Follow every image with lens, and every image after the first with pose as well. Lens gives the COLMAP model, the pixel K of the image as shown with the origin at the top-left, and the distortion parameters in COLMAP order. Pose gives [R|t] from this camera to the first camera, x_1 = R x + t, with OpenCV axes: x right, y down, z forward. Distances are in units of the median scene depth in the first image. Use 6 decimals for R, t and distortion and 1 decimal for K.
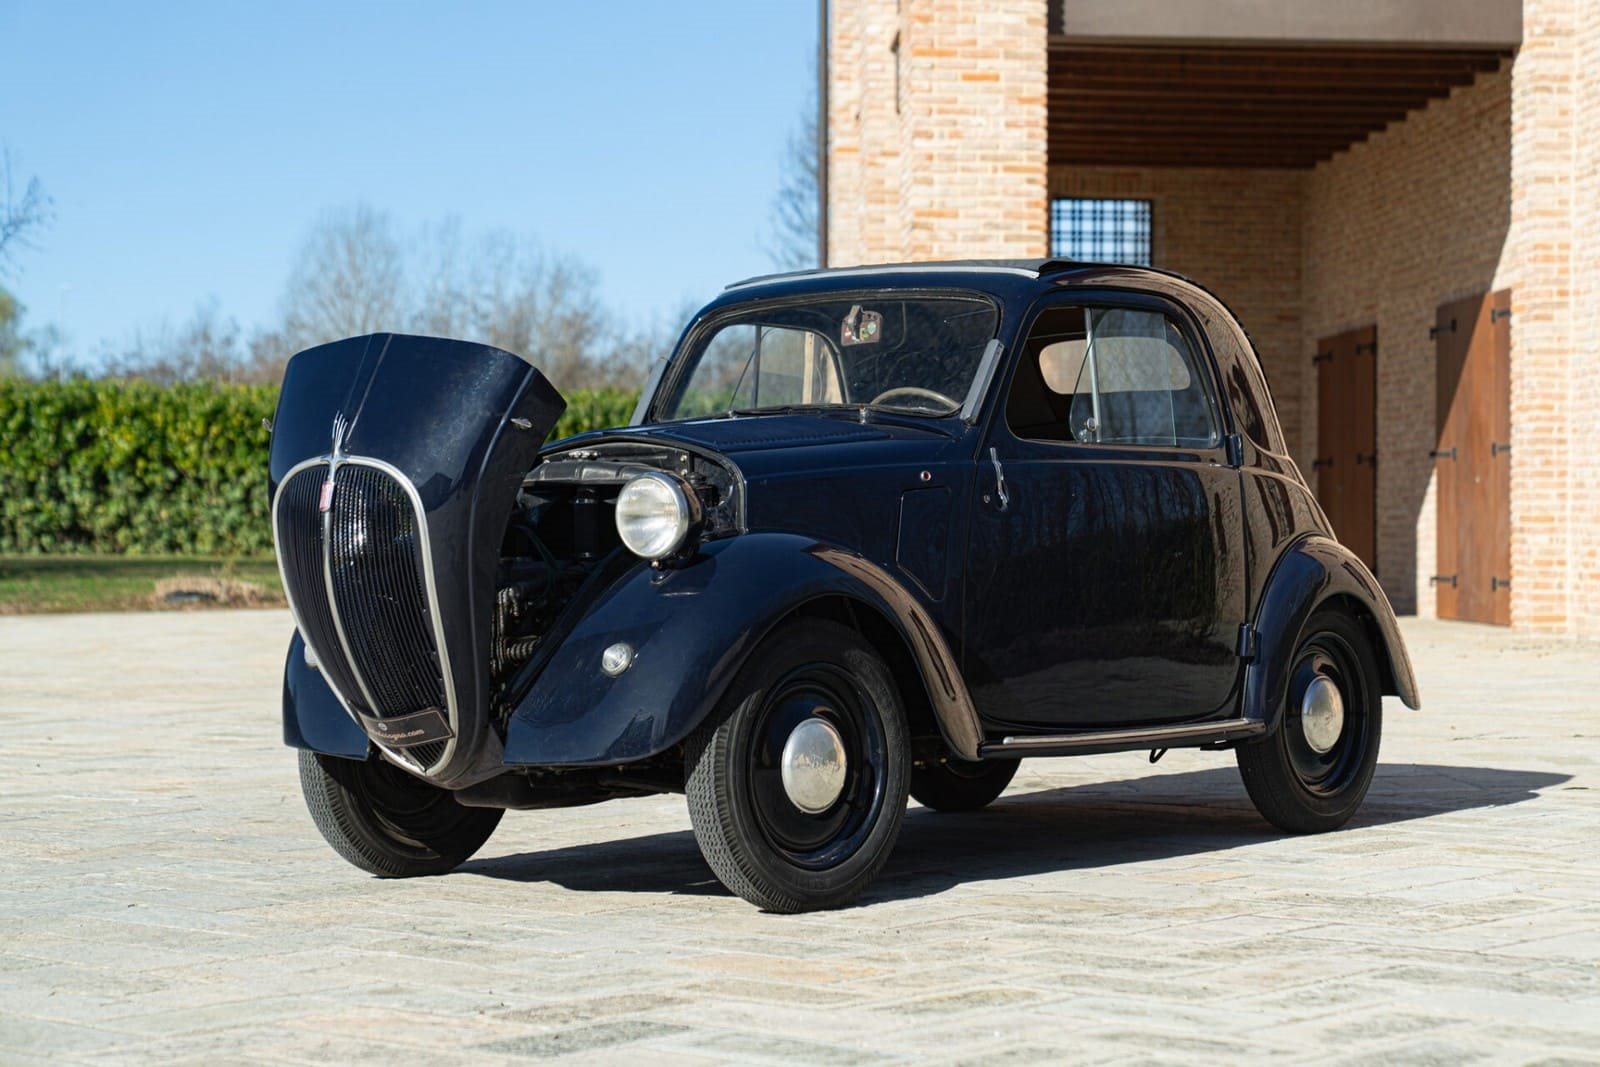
lens RADIAL K [[3630.4, 0, 857.2], [0, 3630.4, 533.5], [0, 0, 1]] dist [0.044354, 0.541323]
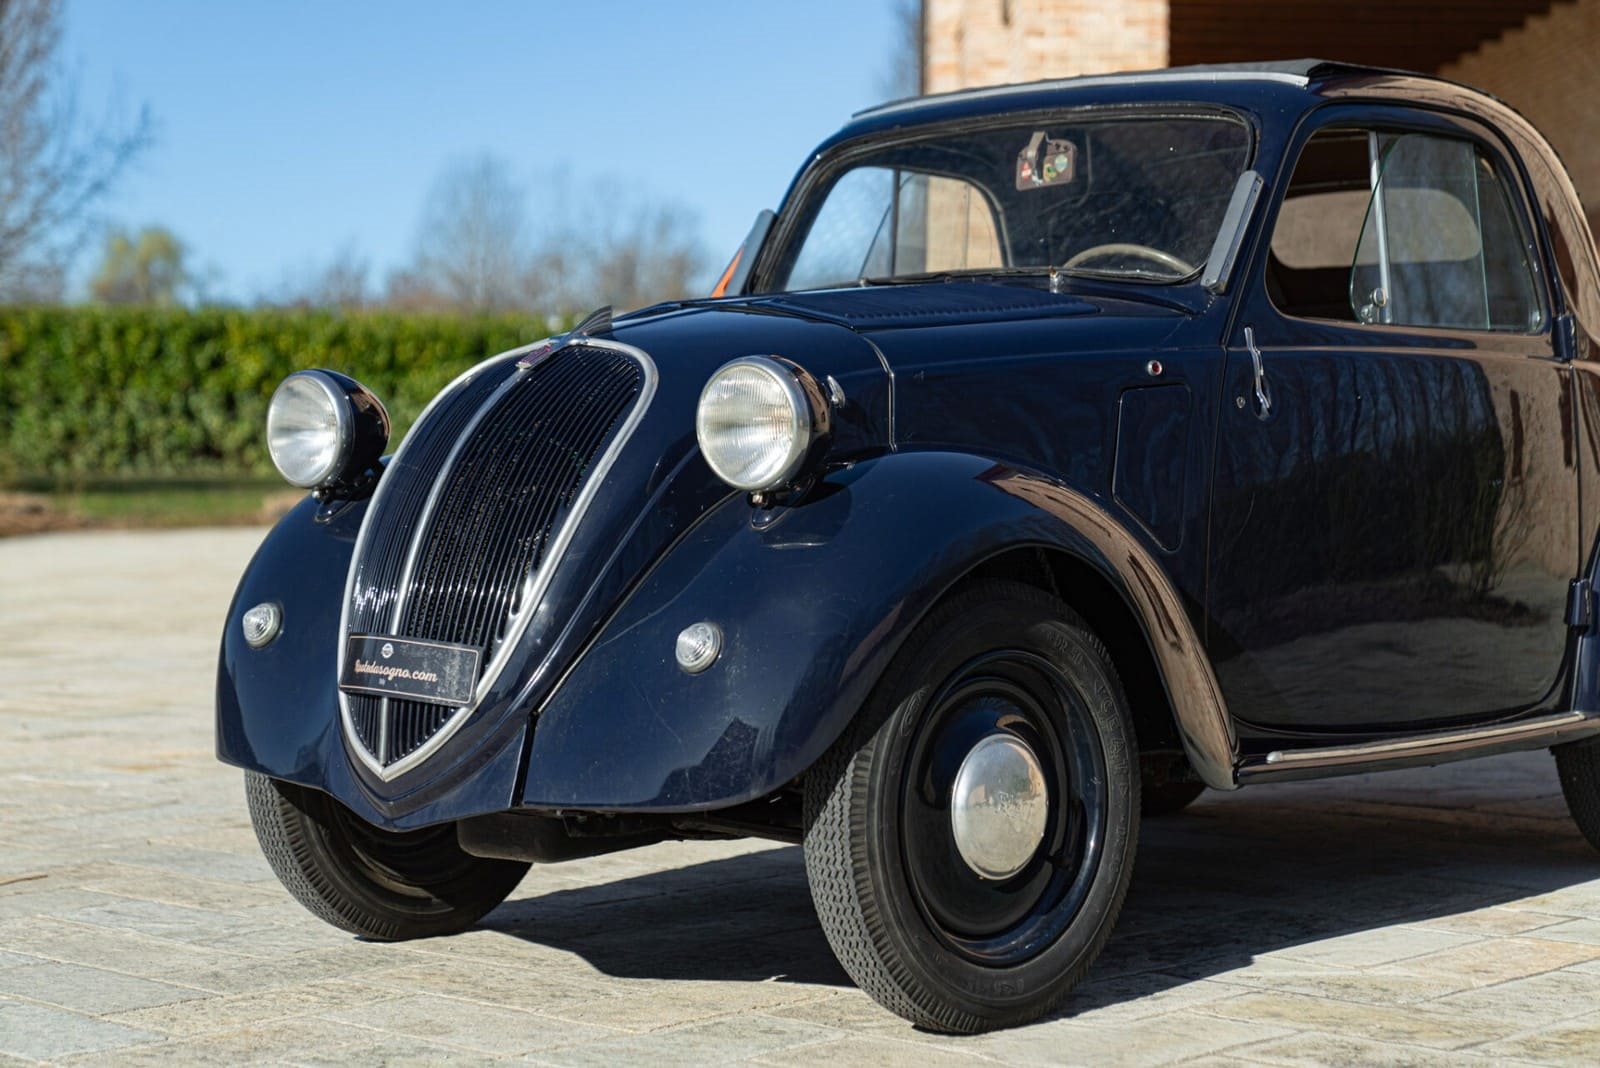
lens RADIAL K [[3168.6, 0, 777.8], [0, 3168.6, 531.9], [0, 0, 1]] dist [0.046478, 0.112063]
pose [[0.998878, 0.003330, -0.047241, -0.009605], [-0.002166, 0.999693, 0.024686, 0.000159], [0.047309, -0.024556, 0.998578, 0.164865]]
